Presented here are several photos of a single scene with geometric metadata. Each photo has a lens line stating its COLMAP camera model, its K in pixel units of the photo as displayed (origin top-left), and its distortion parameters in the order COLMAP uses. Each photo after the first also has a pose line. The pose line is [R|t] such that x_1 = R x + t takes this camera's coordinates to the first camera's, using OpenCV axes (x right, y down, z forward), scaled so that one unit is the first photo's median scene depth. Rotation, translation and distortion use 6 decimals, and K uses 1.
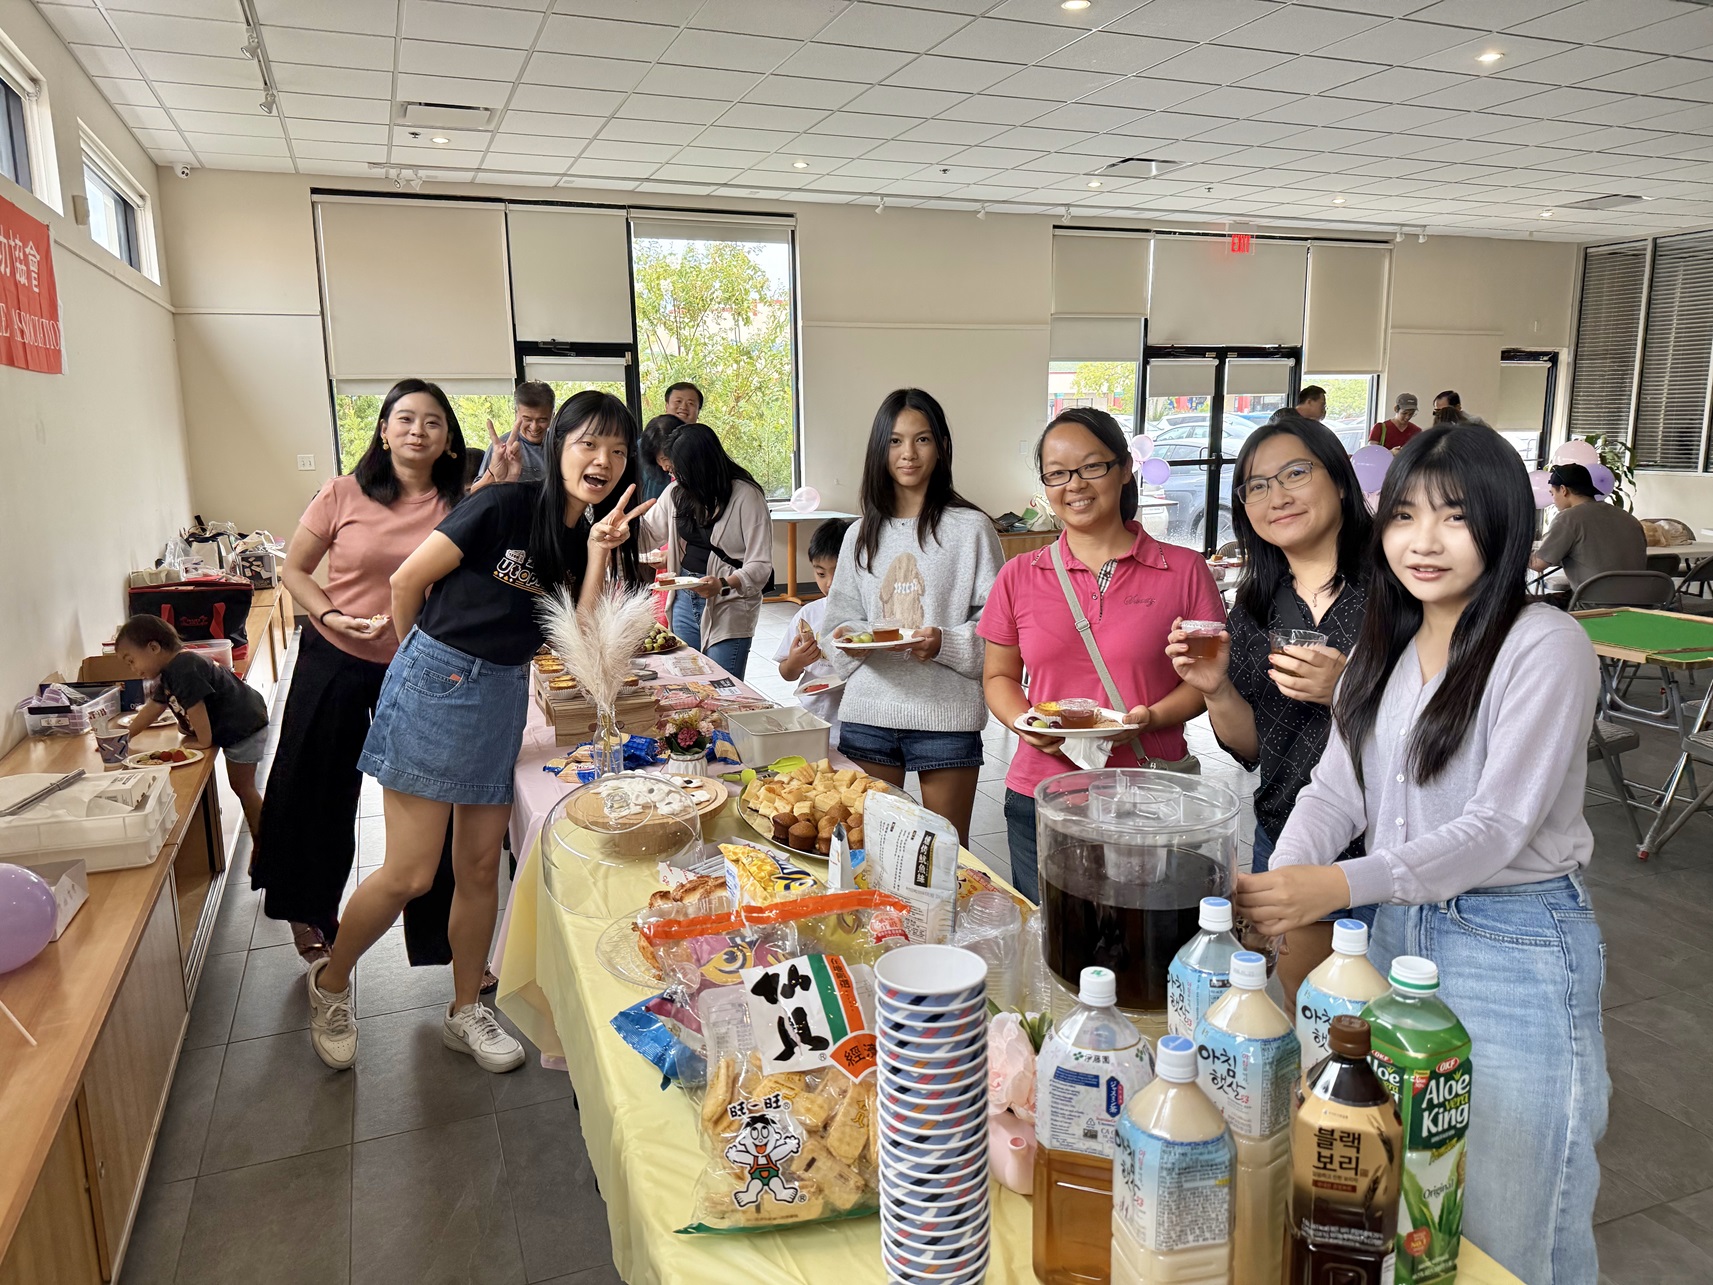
lens RADIAL K [[1197.0, 0, 856.5], [0, 1197.0, 642.5], [0, 0, 1]] dist [-0.000675, -0.000555]
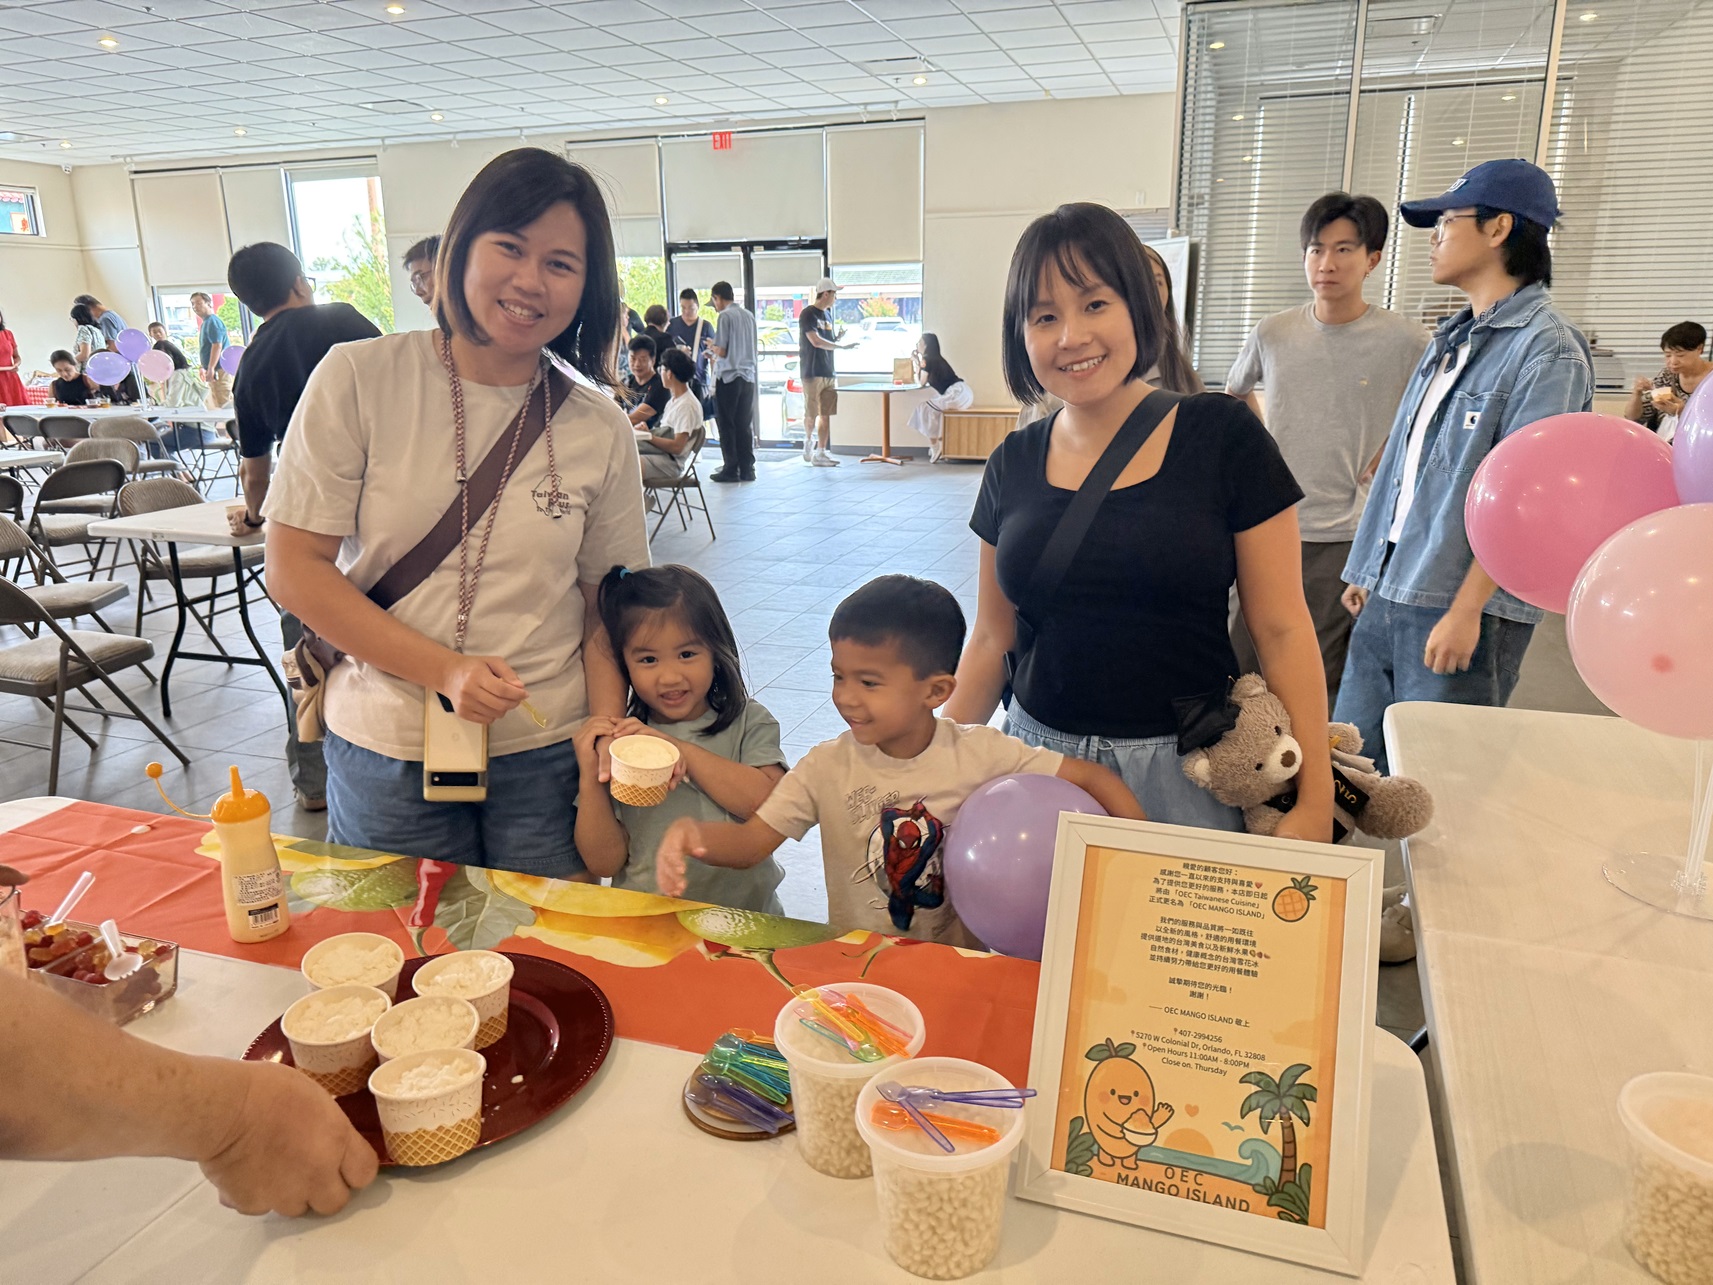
lens RADIAL K [[1197.0, 0, 856.5], [0, 1197.0, 642.5], [0, 0, 1]] dist [-0.000675, -0.000555]
pose [[0.745070, 0.178112, -0.642764, 1.152623], [-0.133576, 0.984008, 0.117835, -0.035688], [0.653473, -0.001937, 0.756947, 0.269694]]
